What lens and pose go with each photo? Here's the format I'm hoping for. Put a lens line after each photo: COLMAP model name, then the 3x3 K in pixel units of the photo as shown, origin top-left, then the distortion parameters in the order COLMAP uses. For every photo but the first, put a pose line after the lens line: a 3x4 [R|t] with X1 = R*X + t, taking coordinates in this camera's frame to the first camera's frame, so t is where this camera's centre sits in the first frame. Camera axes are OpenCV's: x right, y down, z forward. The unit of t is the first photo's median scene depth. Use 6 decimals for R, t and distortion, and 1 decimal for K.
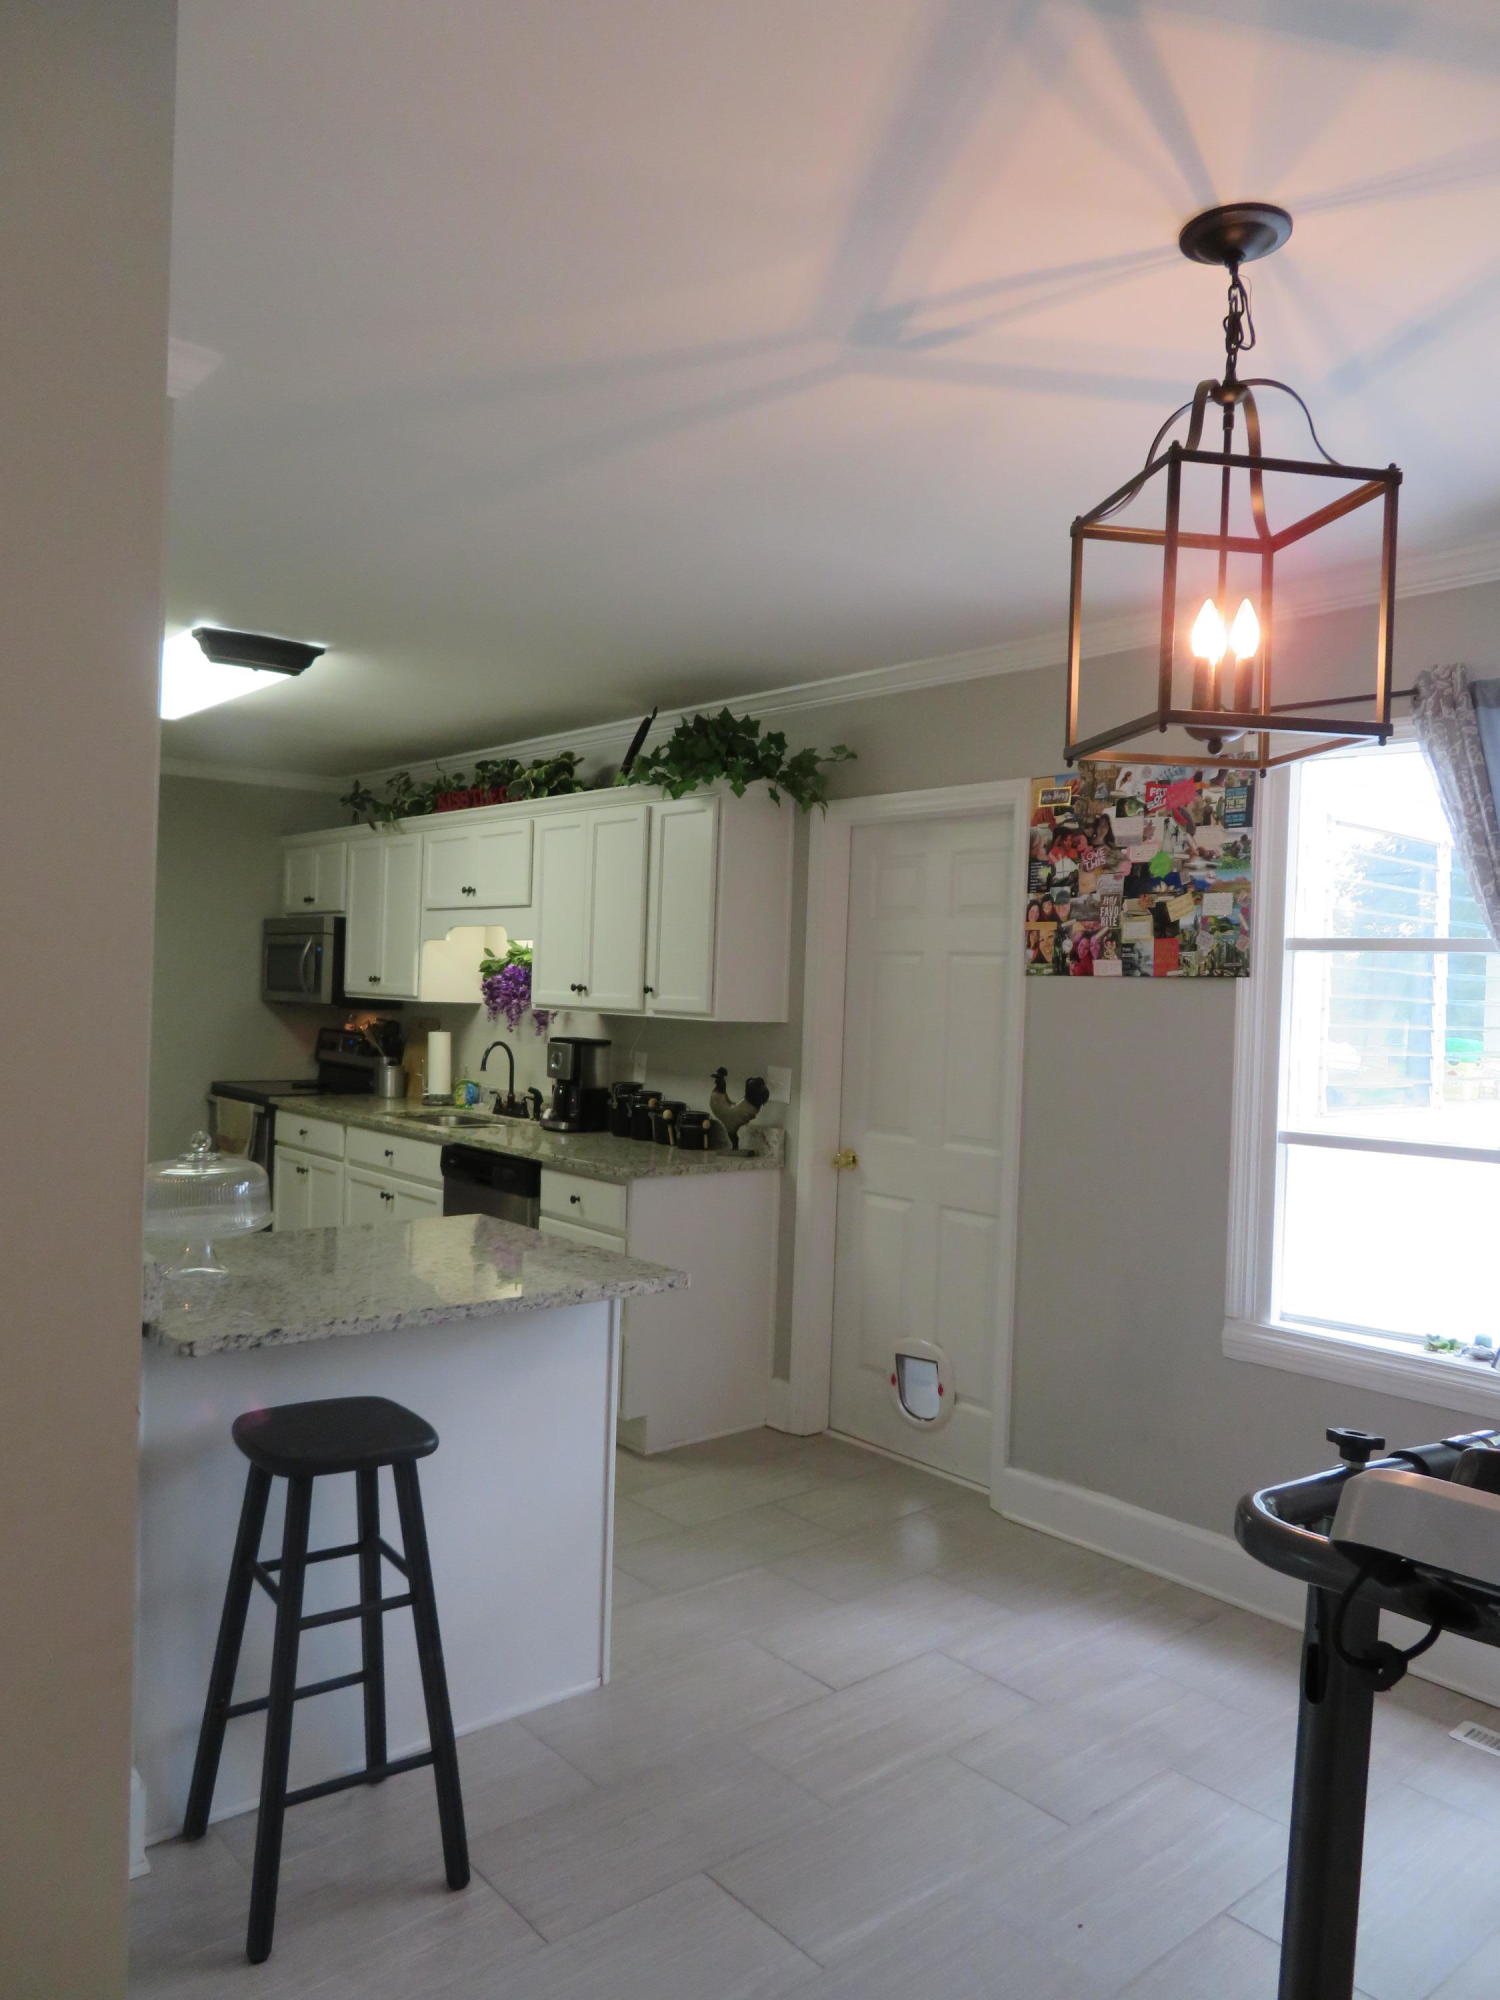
lens RADIAL K [[1418.6, 0, 751.7], [0, 1418.6, 998.2], [0, 0, 1]] dist [-0.011508, 0.001058]
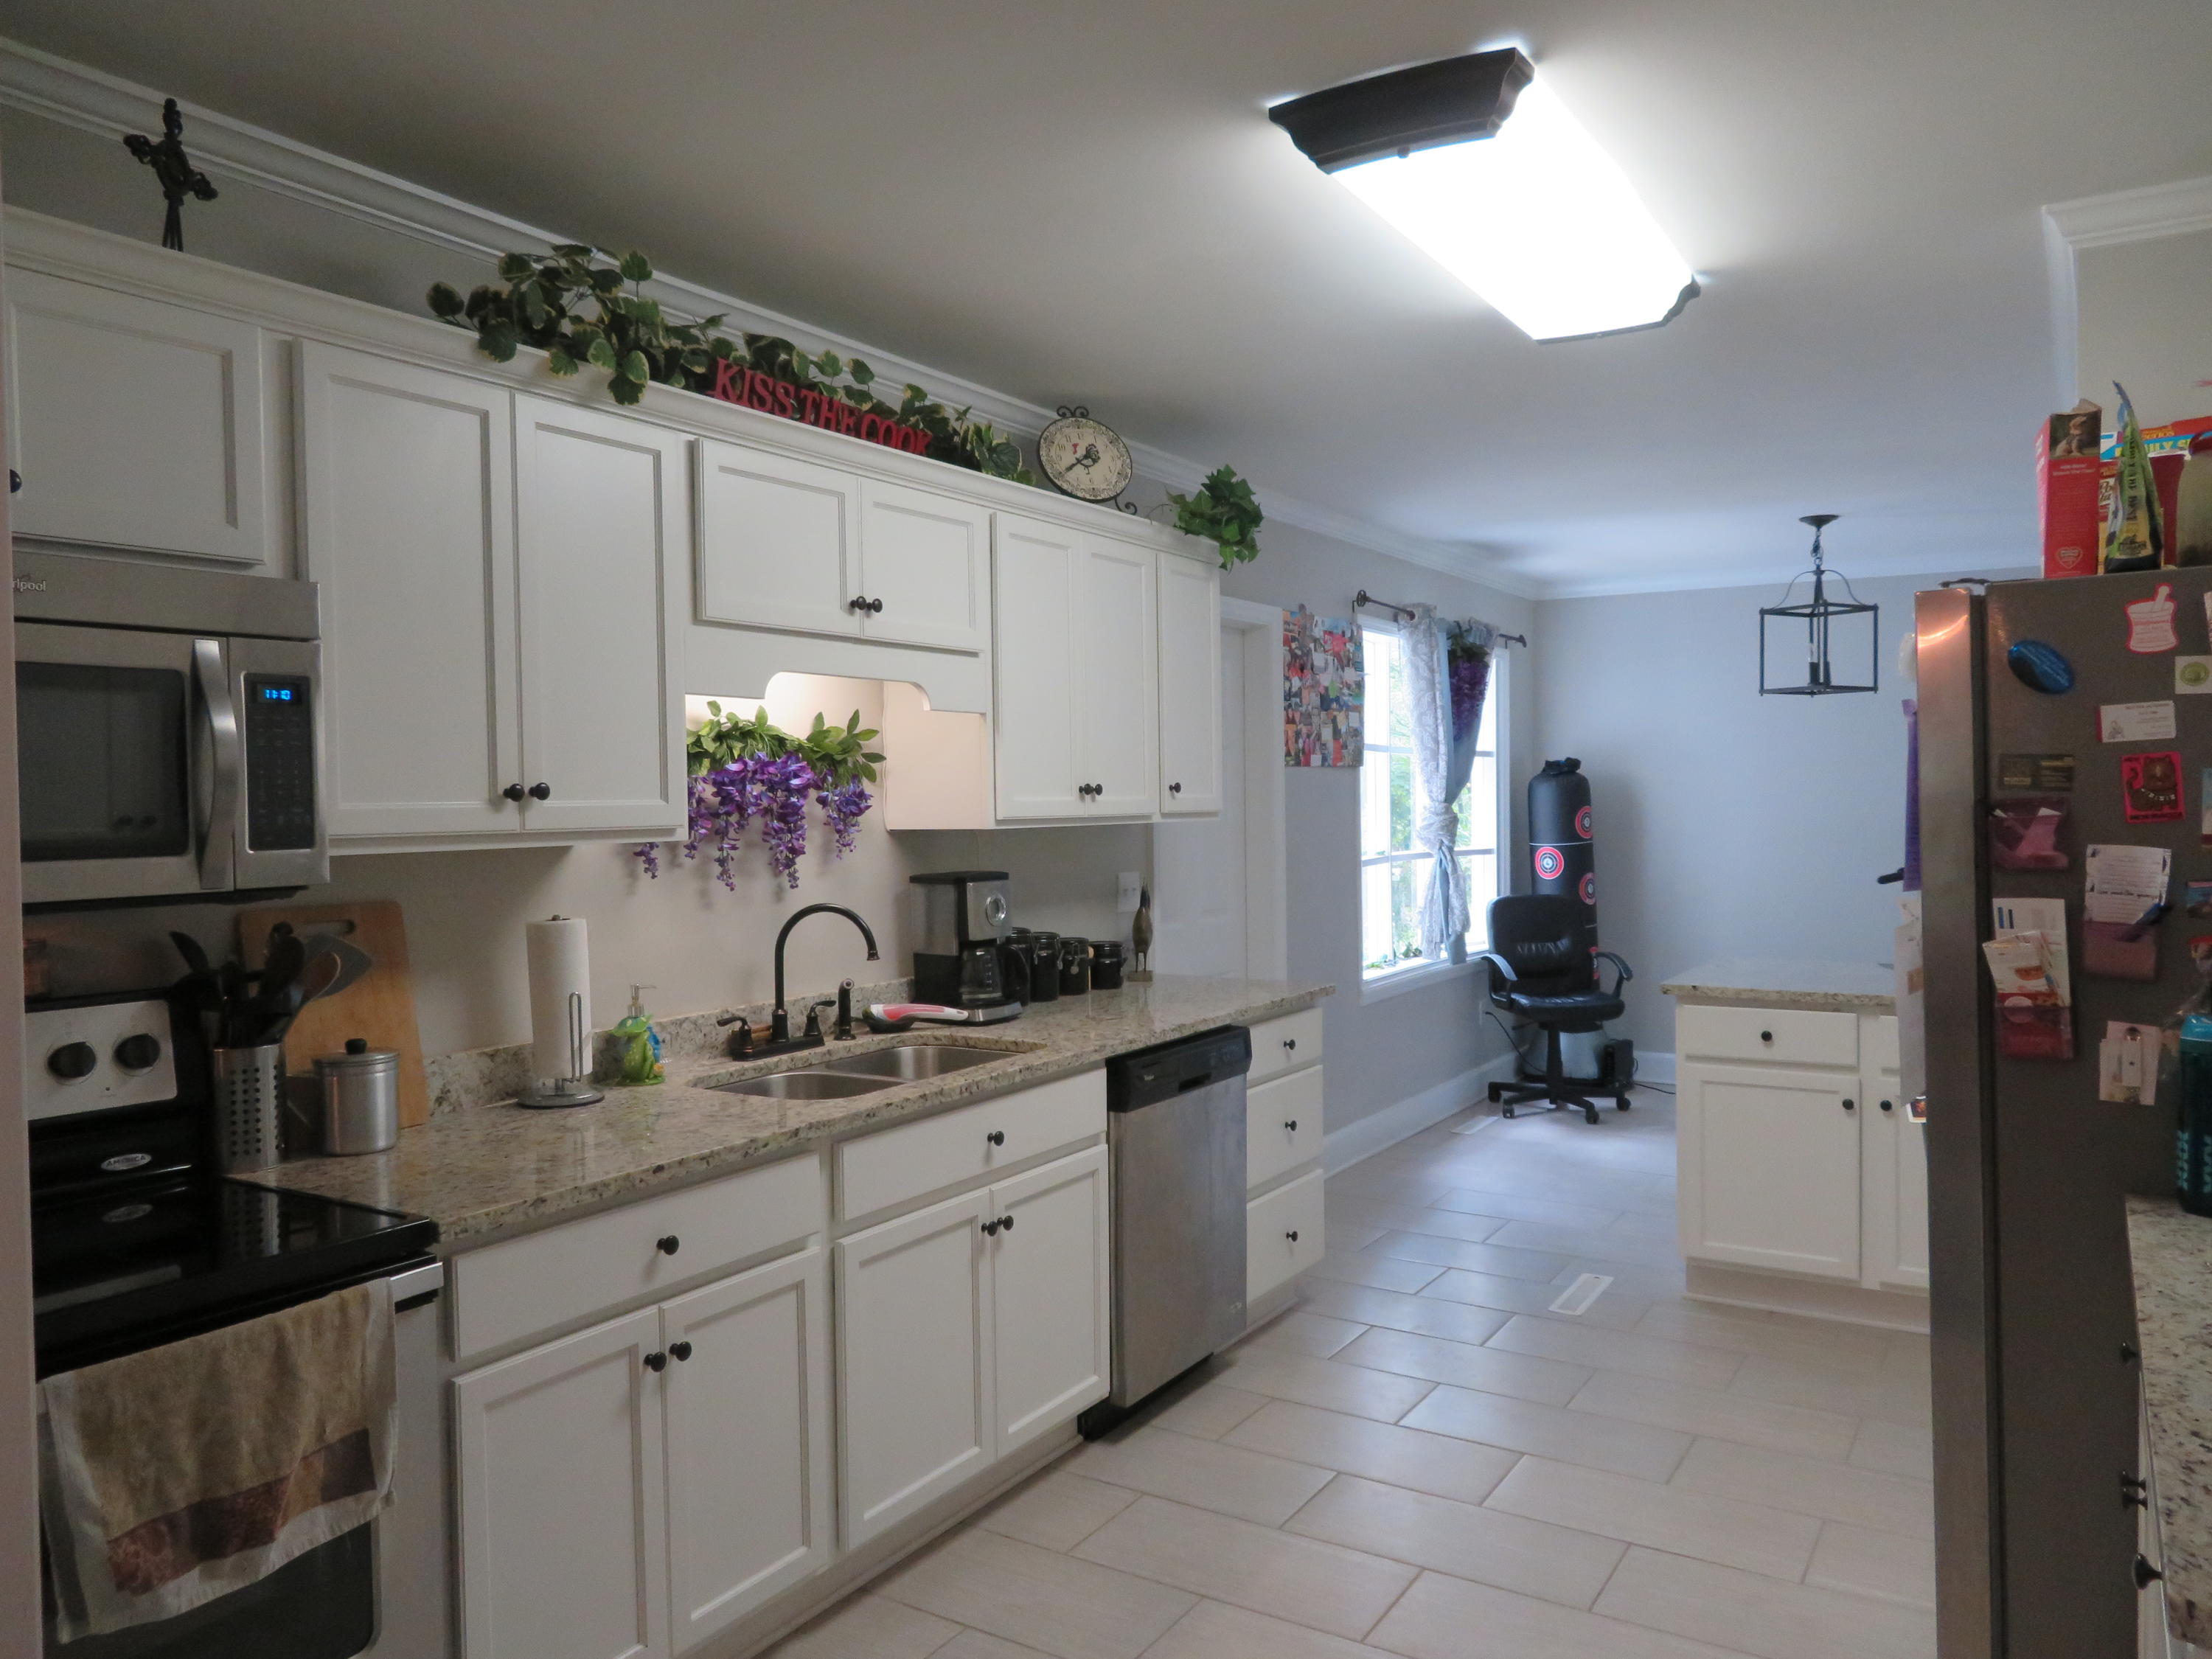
lens RADIAL K [[1569.0, 0, 1091.9], [0, 1569.0, 830.8], [0, 0, 1]] dist [-0.011508, 0.001058]
pose [[-0.285908, -0.046951, 0.957106, -1.029750], [0.013847, 0.998492, 0.053117, -0.033203], [-0.958157, 0.028440, -0.284826, 1.473123]]
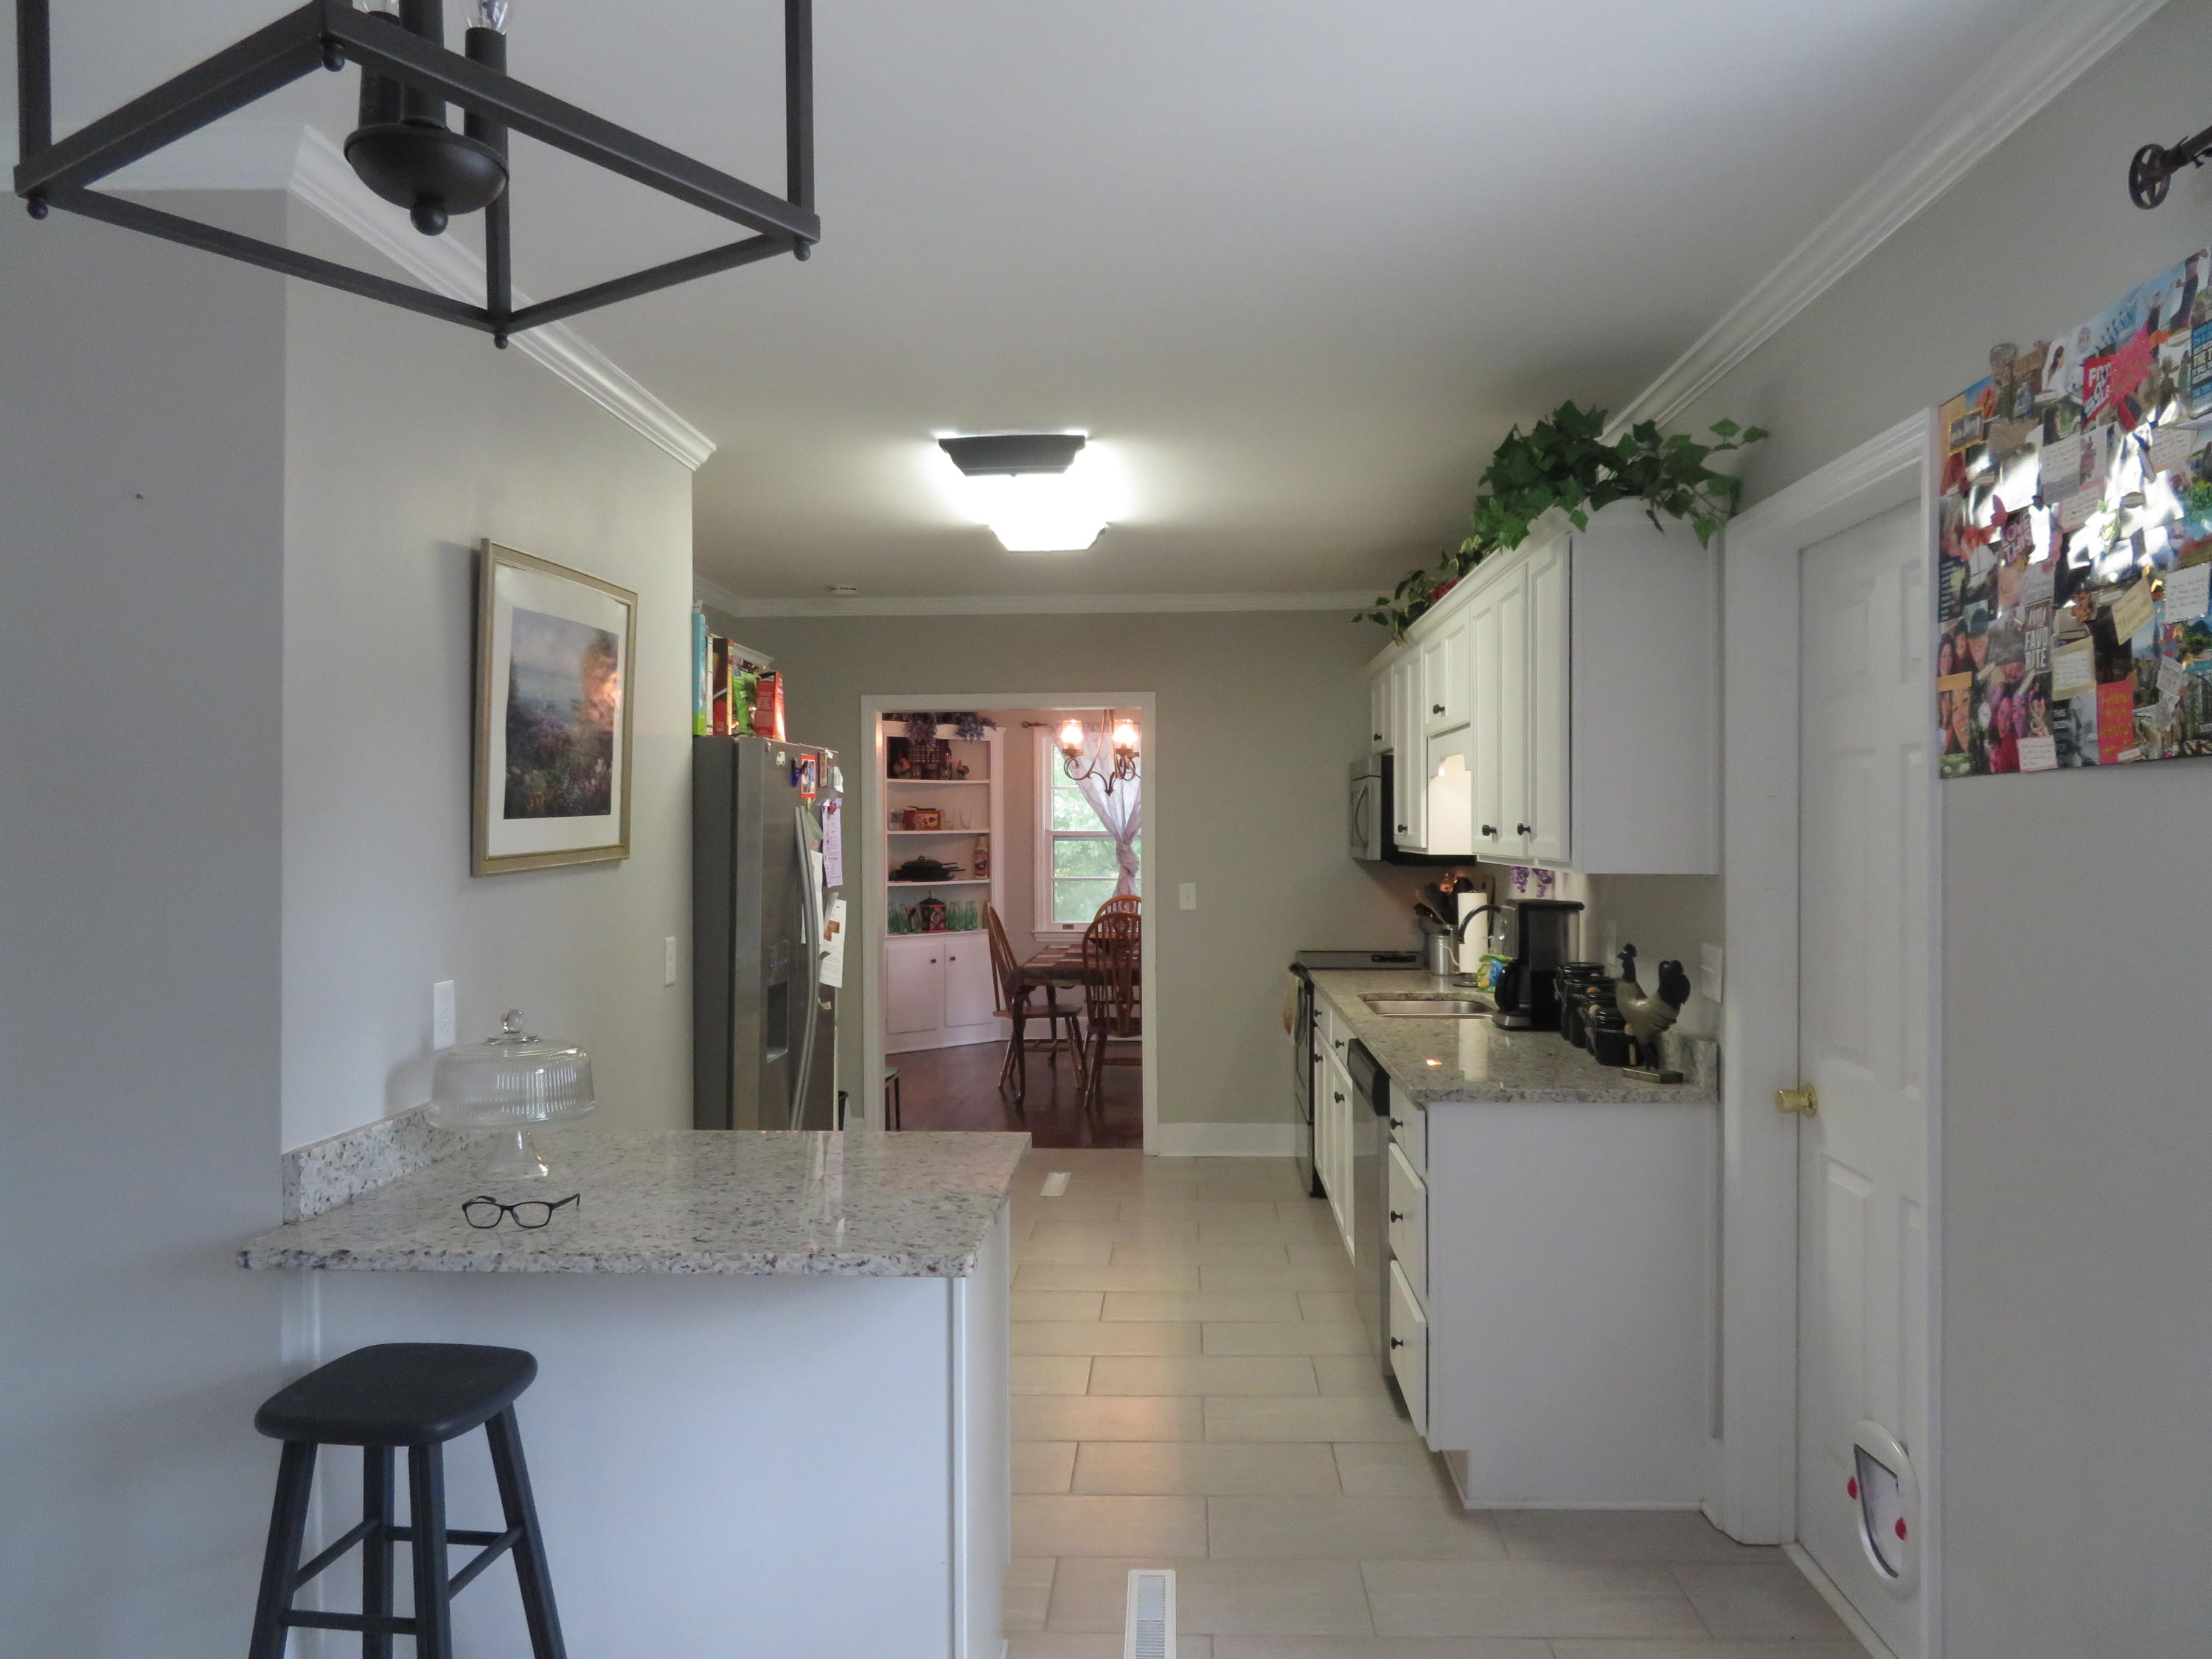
lens RADIAL K [[1569.0, 0, 1119.4], [0, 1569.0, 824.5], [0, 0, 1]] dist [-0.011508, 0.001058]
pose [[0.731280, -0.035117, -0.681172, 0.345875], [0.021286, 0.999362, -0.028669, 0.010670], [0.681745, 0.006466, 0.731561, 0.346976]]
